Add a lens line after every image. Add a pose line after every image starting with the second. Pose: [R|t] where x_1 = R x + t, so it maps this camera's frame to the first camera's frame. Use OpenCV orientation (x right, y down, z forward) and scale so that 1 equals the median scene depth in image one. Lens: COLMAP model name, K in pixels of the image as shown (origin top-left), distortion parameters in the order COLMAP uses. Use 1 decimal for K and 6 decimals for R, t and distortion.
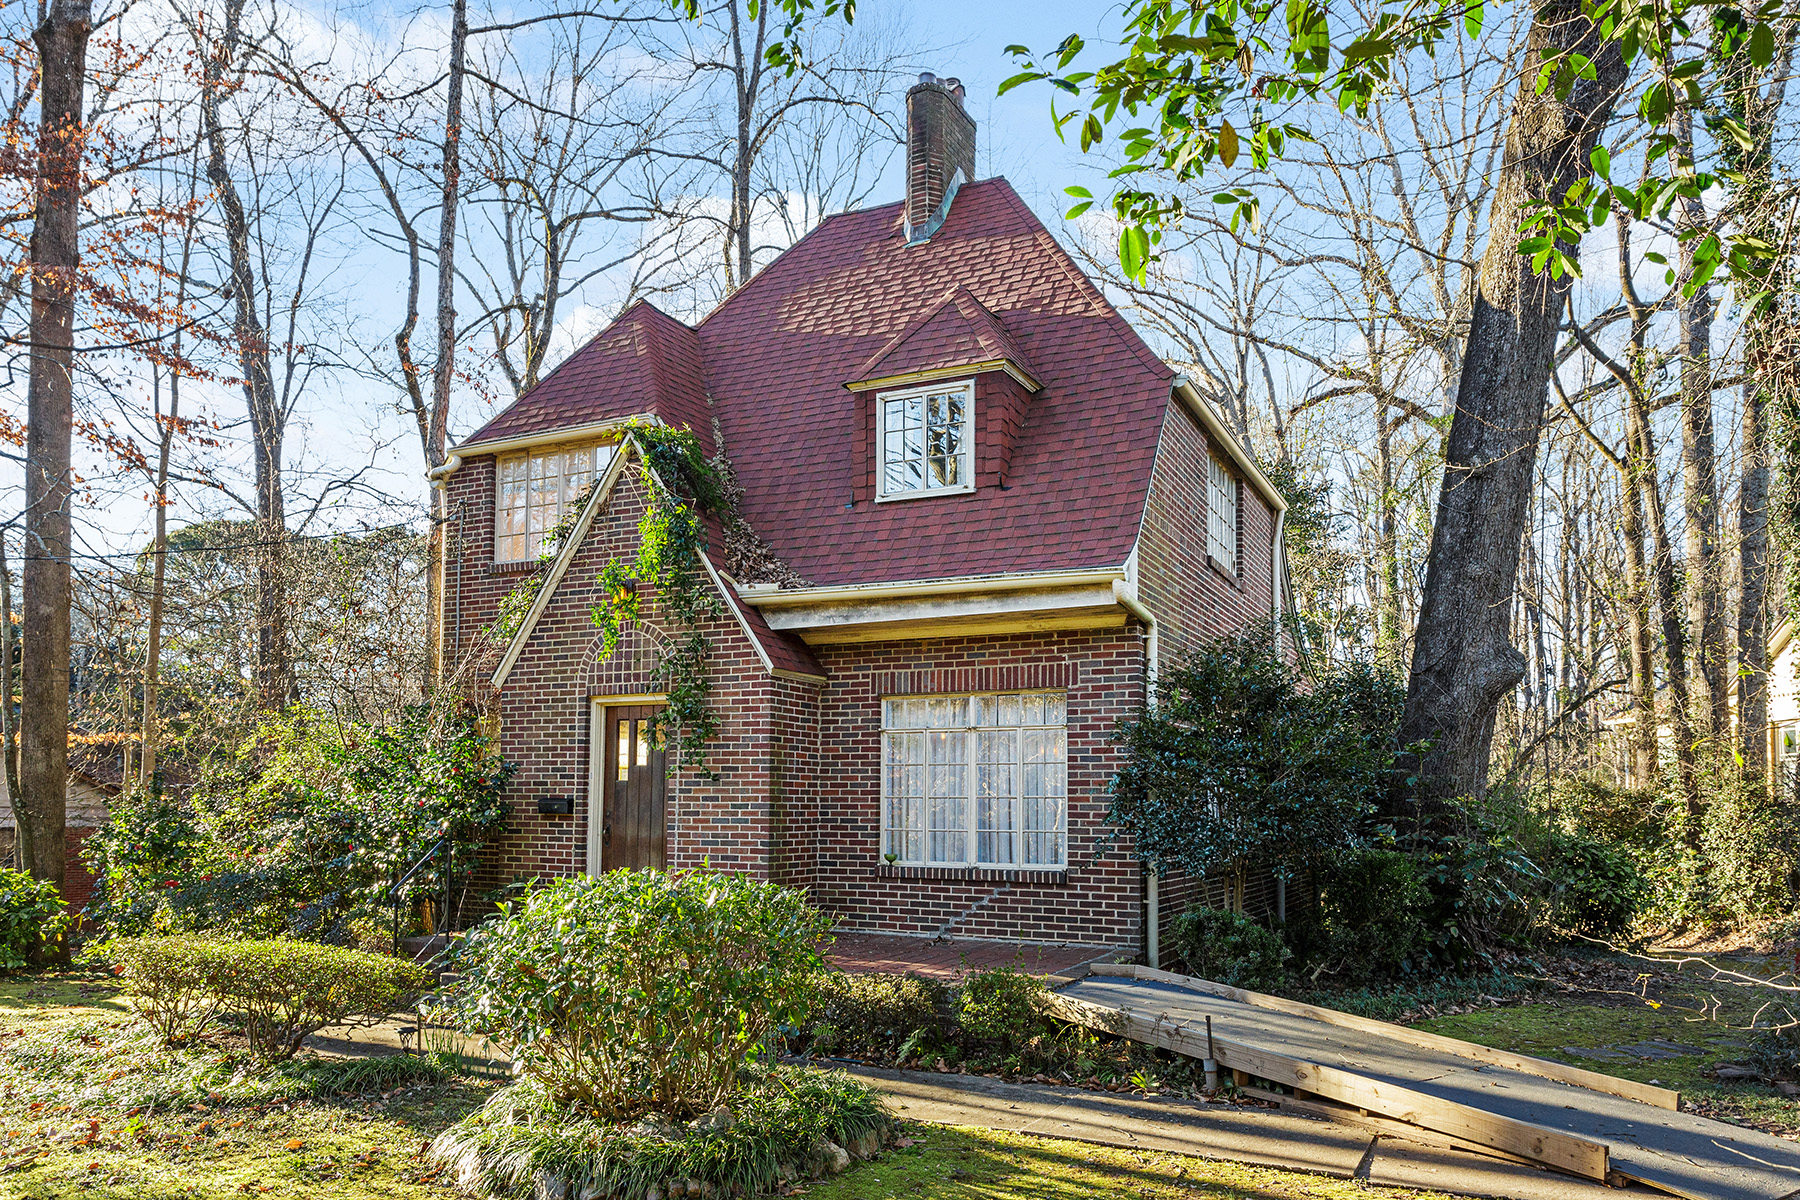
lens RADIAL K [[1299.9, 0, 900.0], [0, 1299.9, 600.0], [0, 0, 1]] dist [-0.000535, 0.000465]
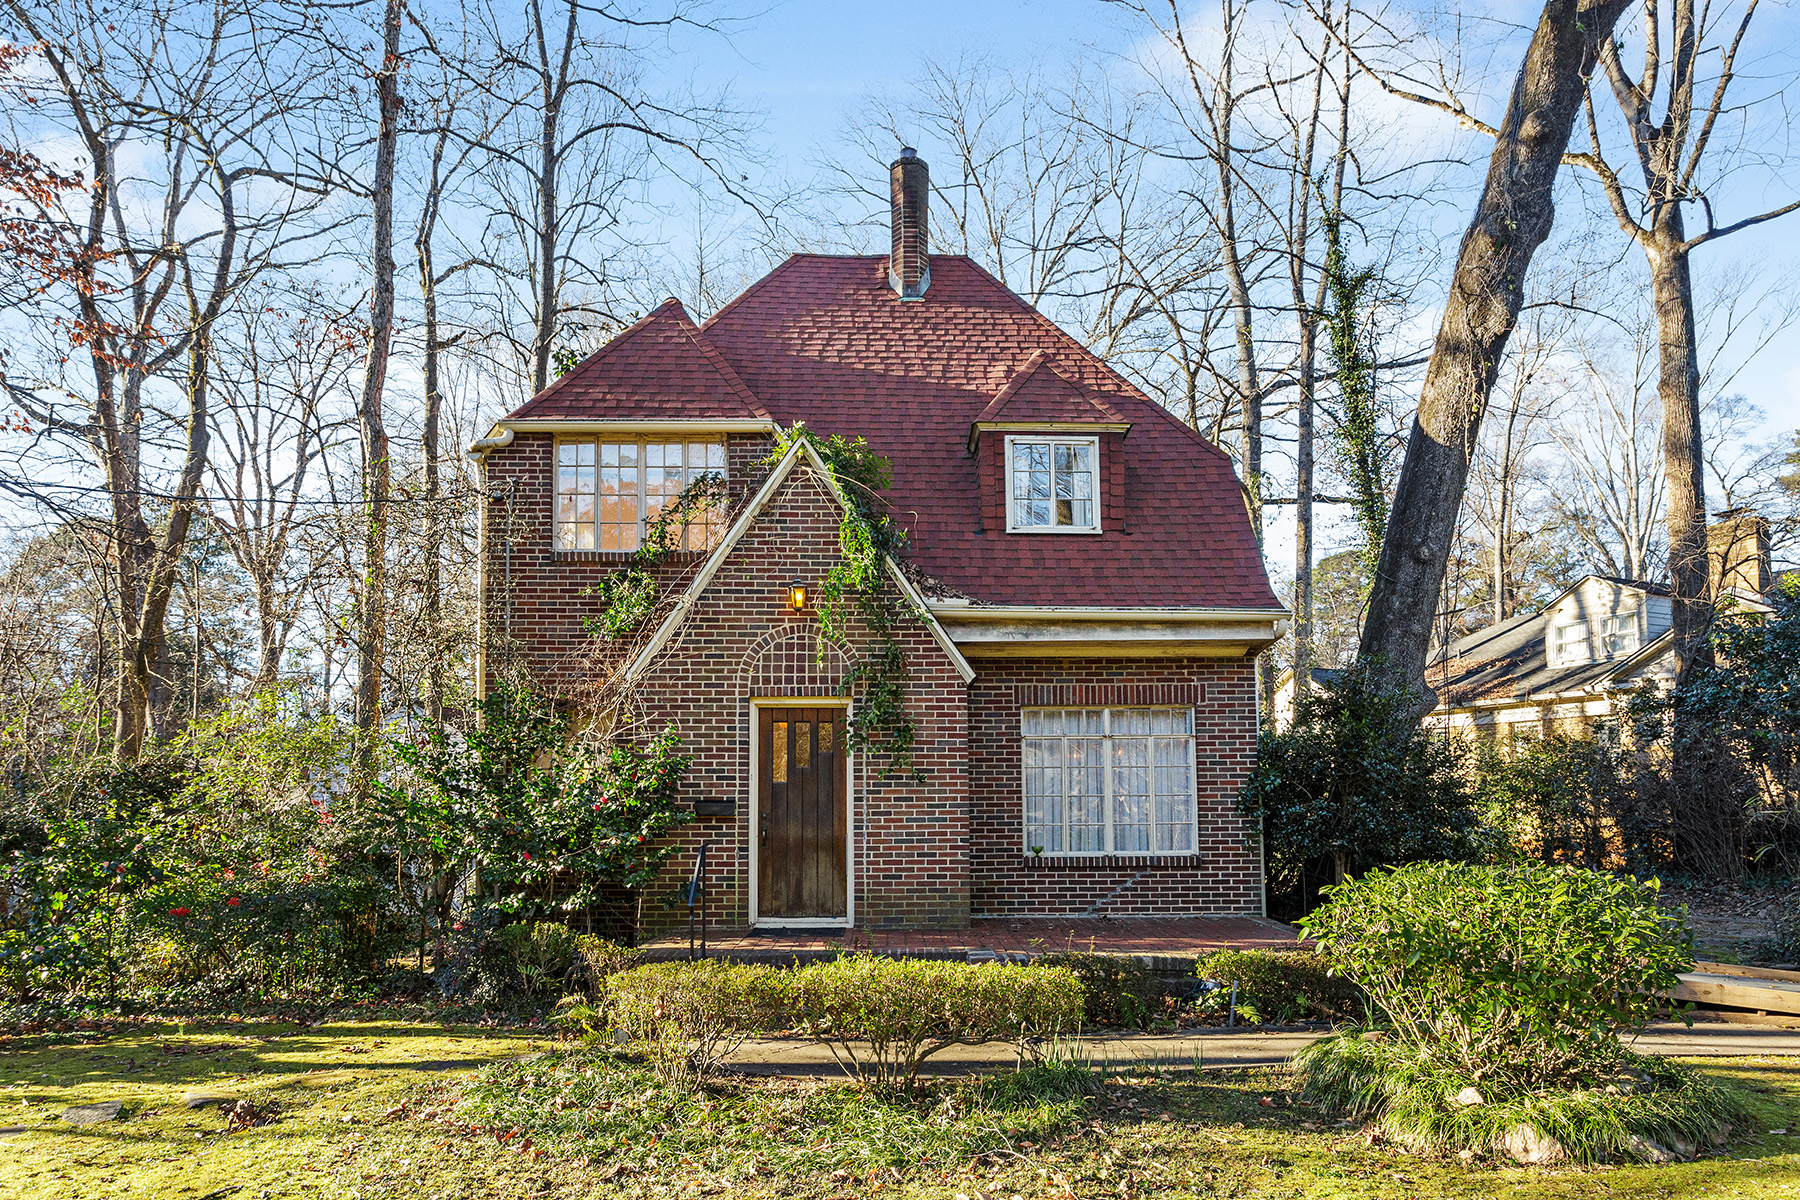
lens RADIAL K [[1111.1, 0, 899.4], [0, 1111.1, 638.1], [0, 0, 1]] dist [-0.003478, -0.001249]
pose [[0.871671, 0.059328, 0.486487, -0.592189], [-0.065655, 0.997834, -0.004048, 0.026814], [-0.485673, -0.028412, 0.873679, 0.220589]]
